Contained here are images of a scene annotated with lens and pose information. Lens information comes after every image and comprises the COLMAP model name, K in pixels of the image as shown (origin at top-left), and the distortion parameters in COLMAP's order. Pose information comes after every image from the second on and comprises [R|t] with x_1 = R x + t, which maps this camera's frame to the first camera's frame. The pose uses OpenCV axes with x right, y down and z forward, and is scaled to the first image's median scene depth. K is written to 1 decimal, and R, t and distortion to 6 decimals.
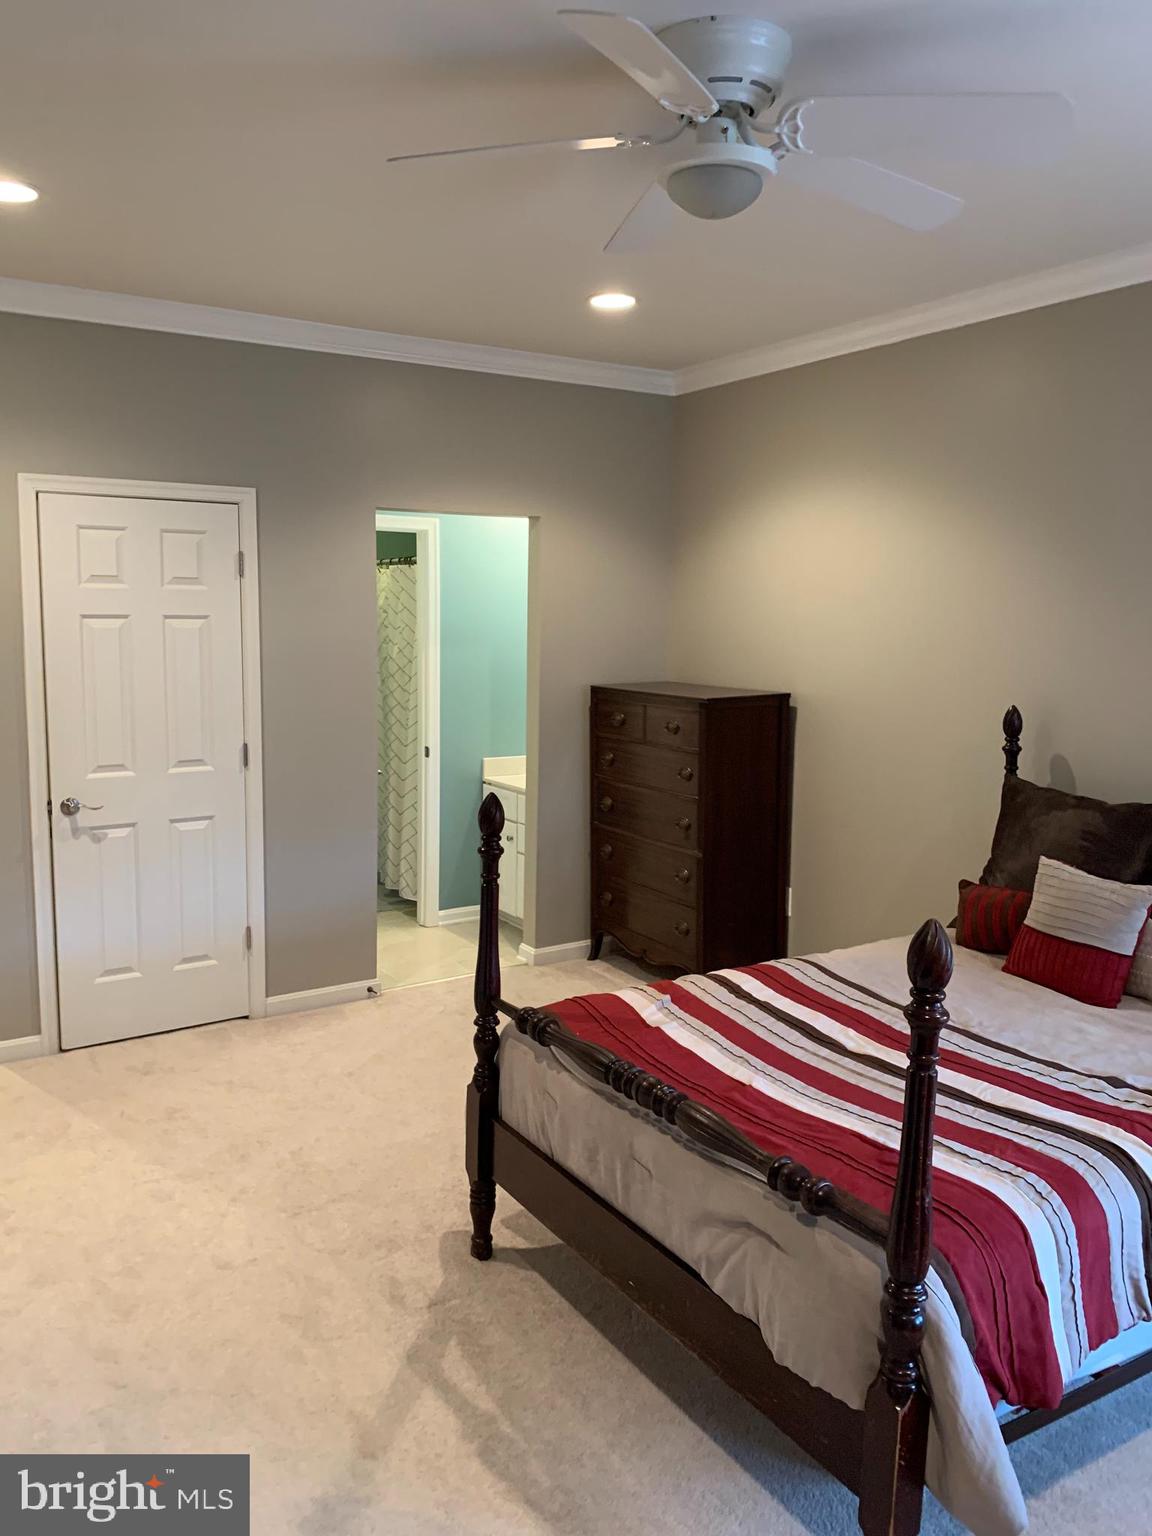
lens RADIAL K [[1182.6, 0, 579.4], [0, 1182.6, 742.7], [0, 0, 1]] dist [0.038510, -0.049654]
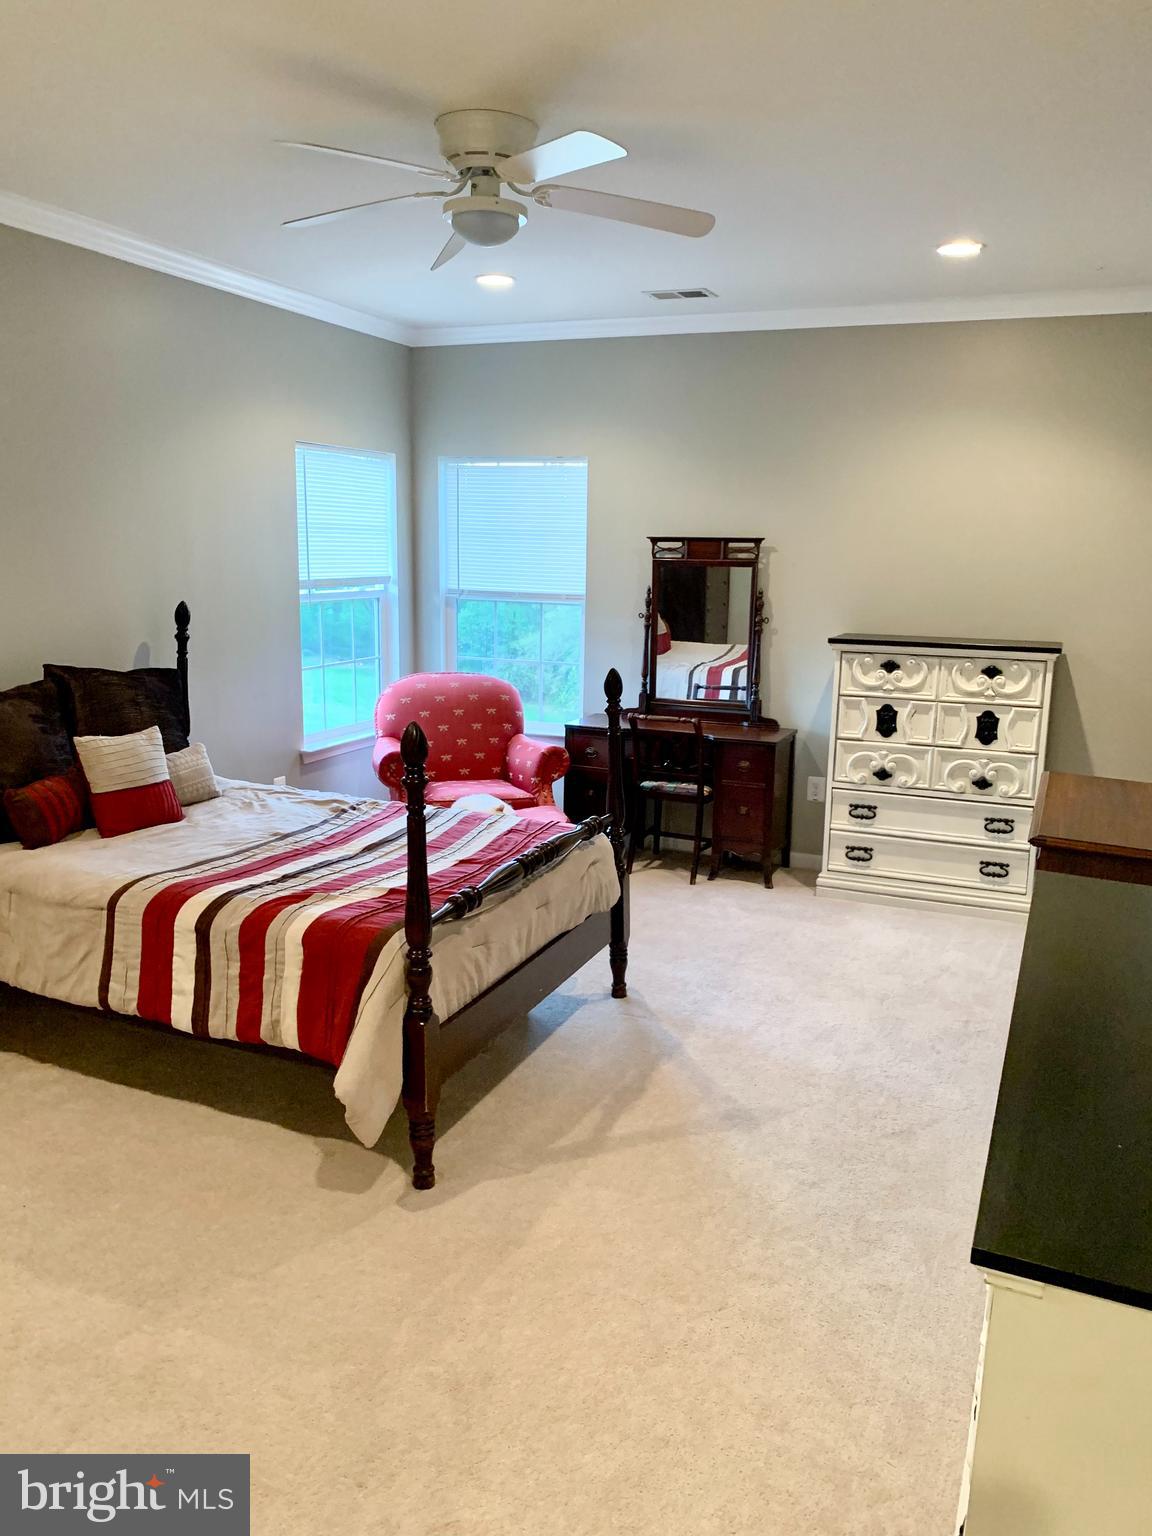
lens RADIAL K [[1182.6, 0, 579.4], [0, 1182.6, 742.7], [0, 0, 1]] dist [0.038510, -0.049654]
pose [[-0.561485, -0.161977, 0.811479, -1.060652], [0.074046, 0.966886, 0.244232, -0.187921], [-0.824167, 0.197219, -0.530898, 1.581030]]
